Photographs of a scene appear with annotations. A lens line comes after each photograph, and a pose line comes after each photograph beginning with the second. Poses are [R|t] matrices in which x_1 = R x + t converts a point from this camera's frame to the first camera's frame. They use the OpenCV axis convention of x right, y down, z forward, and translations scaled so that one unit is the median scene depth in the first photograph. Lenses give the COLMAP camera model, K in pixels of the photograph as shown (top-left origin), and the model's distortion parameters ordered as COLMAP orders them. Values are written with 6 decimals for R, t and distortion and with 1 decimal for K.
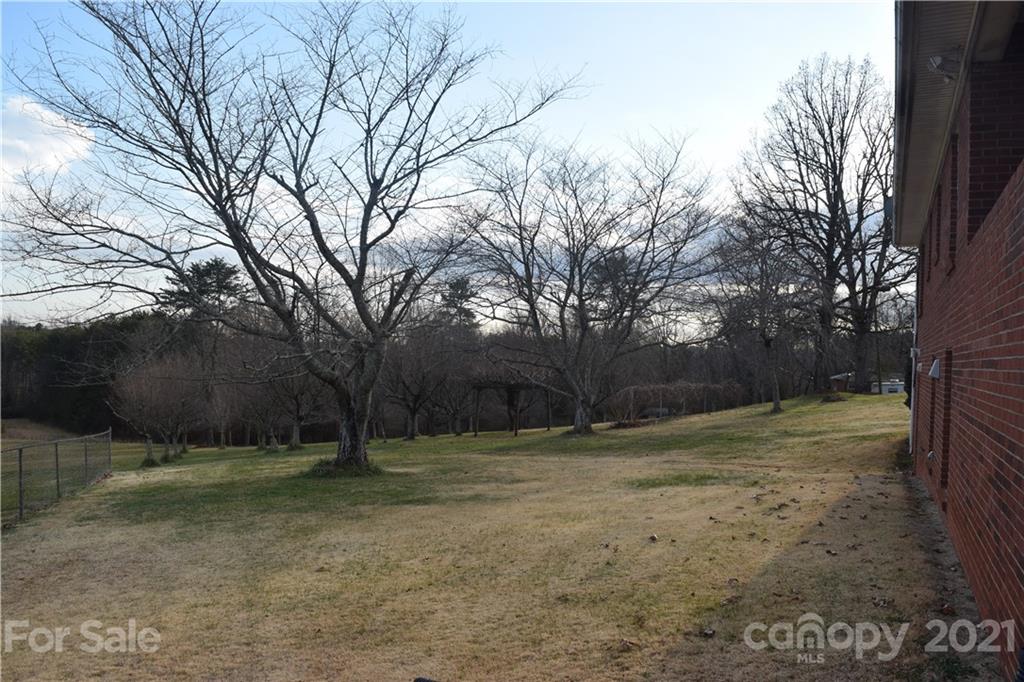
lens RADIAL K [[804.0, 0, 515.2], [0, 804.0, 342.3], [0, 0, 1]] dist [-0.096761, 0.023420]
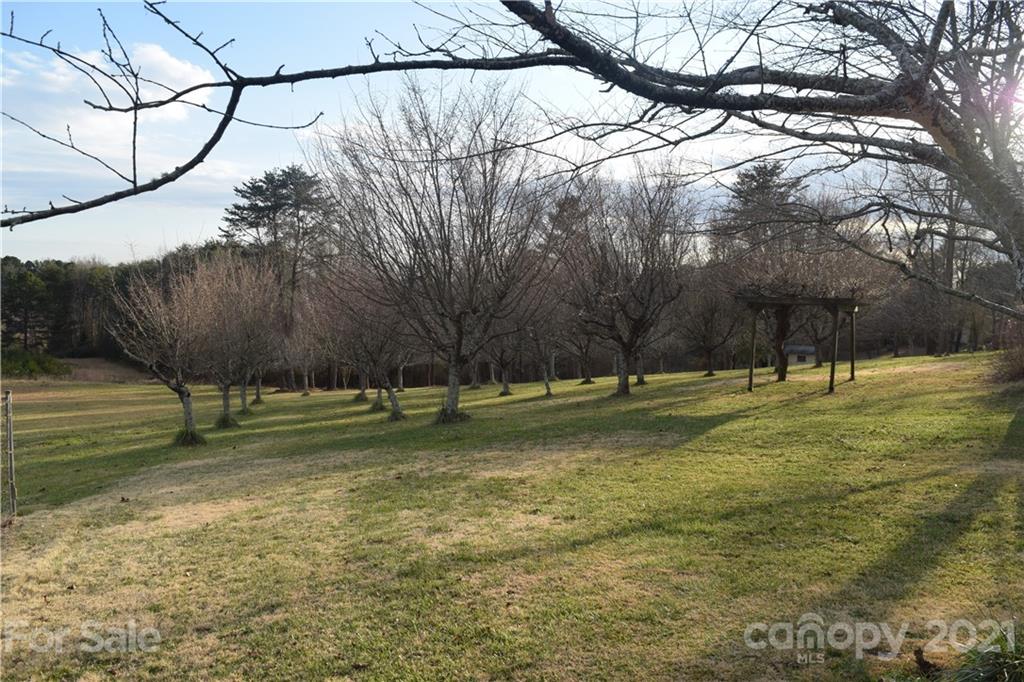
lens RADIAL K [[804.0, 0, 509.6], [0, 804.0, 341.1], [0, 0, 1]] dist [-0.096761, 0.023420]
pose [[0.995090, 0.000970, -0.098968, -0.069403], [0.006485, 0.997164, 0.074979, 0.016459], [0.098761, -0.075253, 0.992262, 0.182667]]
